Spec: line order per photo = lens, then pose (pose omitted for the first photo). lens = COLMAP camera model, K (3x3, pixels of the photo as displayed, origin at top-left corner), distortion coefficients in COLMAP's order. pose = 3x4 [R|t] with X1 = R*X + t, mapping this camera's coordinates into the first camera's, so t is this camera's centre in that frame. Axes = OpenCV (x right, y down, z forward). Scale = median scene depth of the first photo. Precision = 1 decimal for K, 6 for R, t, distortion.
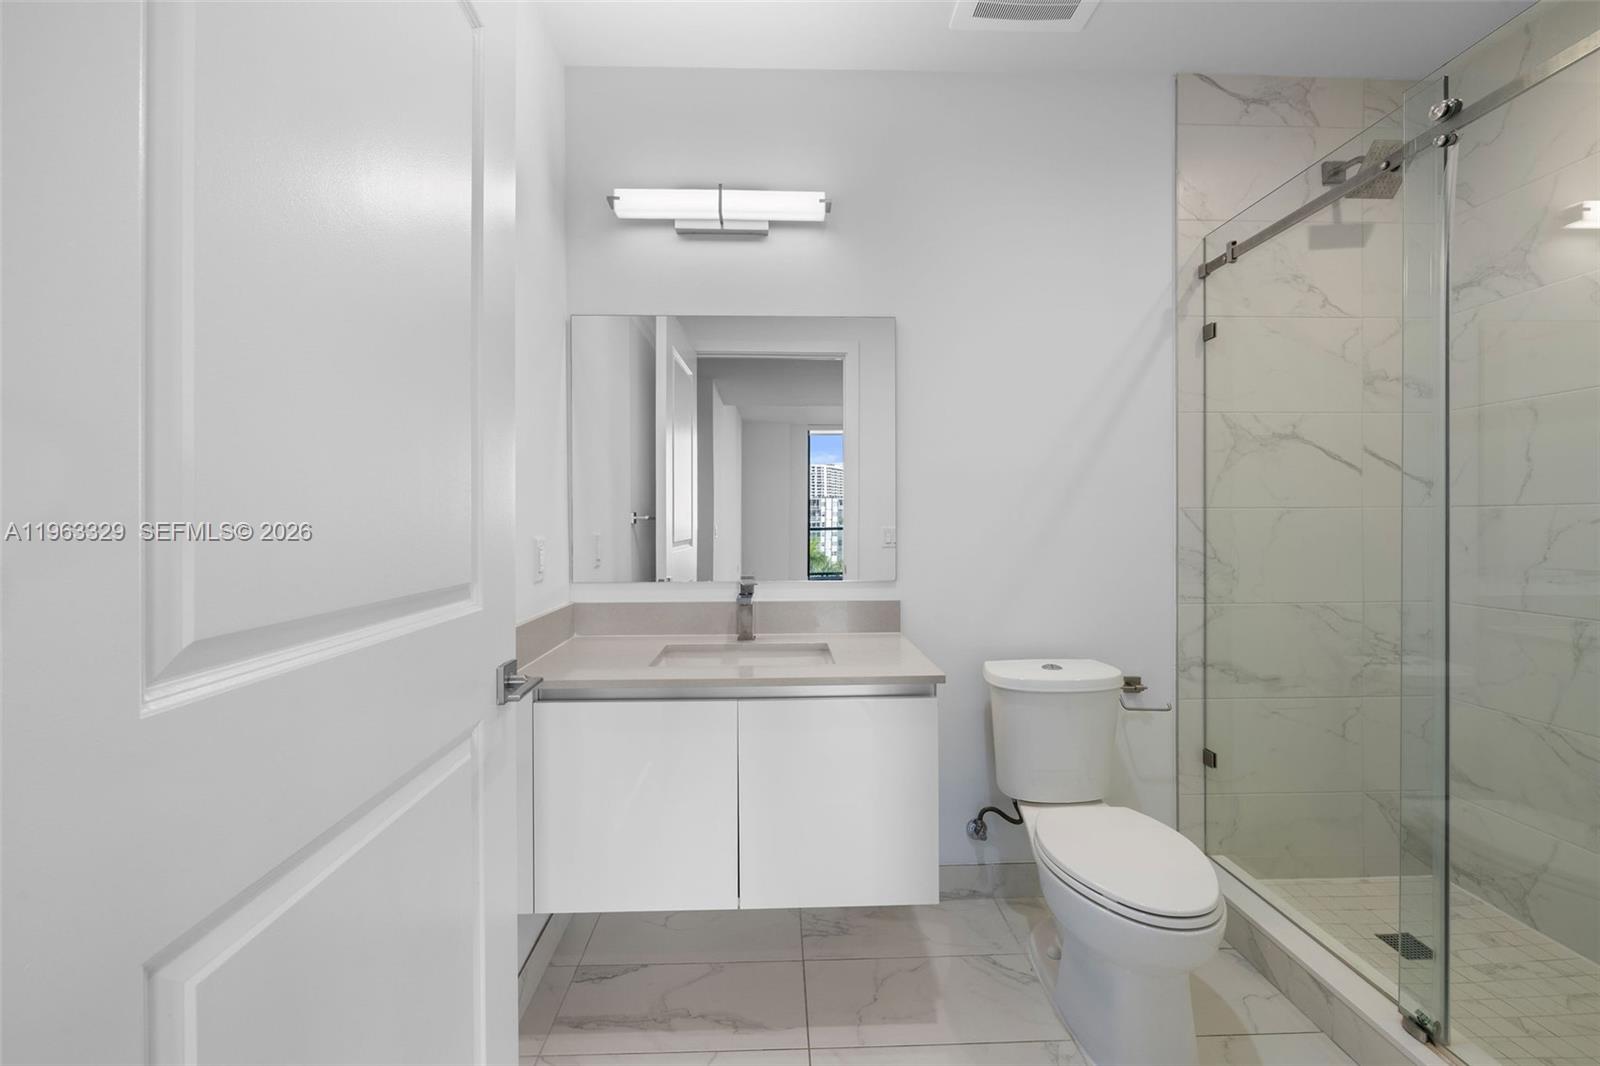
lens RADIAL K [[671.3, 0, 796.4], [0, 671.3, 535.5], [0, 0, 1]] dist [-0.001016, -0.000171]
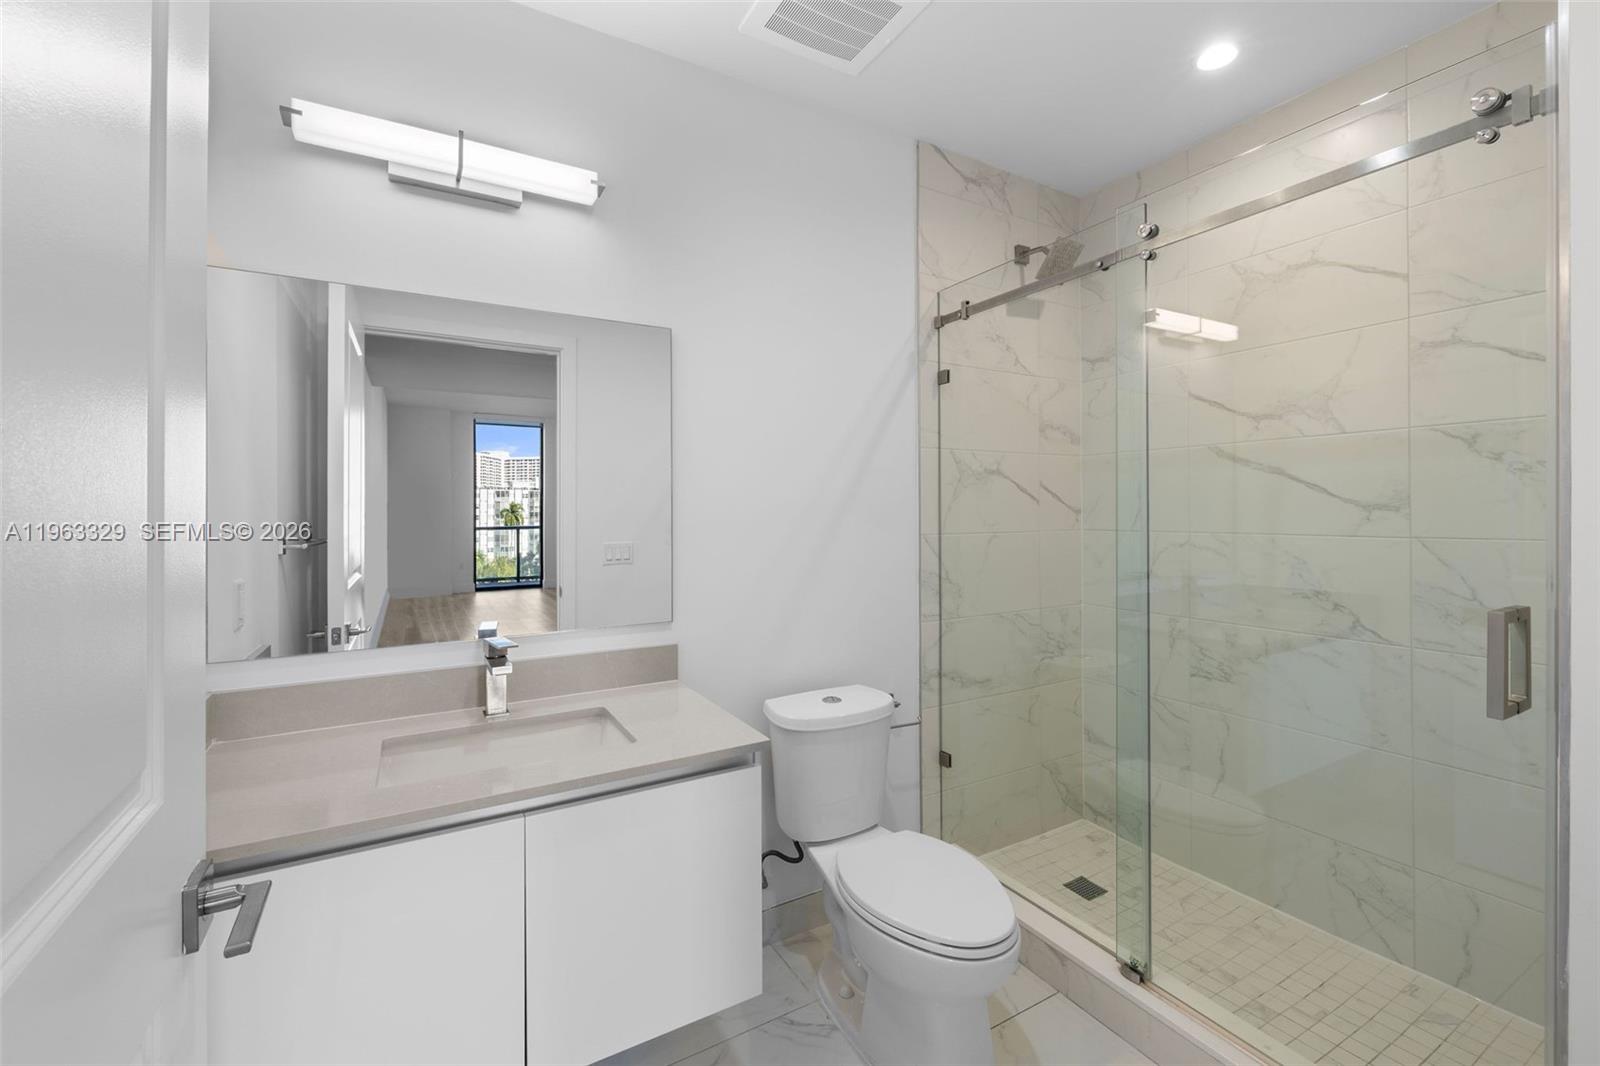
lens RADIAL K [[671.2, 0, 797.5], [0, 671.2, 520.2], [0, 0, 1]] dist [-0.004266, -0.000230]
pose [[0.883976, -0.005784, 0.467497, -0.120605], [0.012008, 0.999874, -0.010335, -0.056914], [-0.467379, 0.014750, 0.883934, 0.130451]]
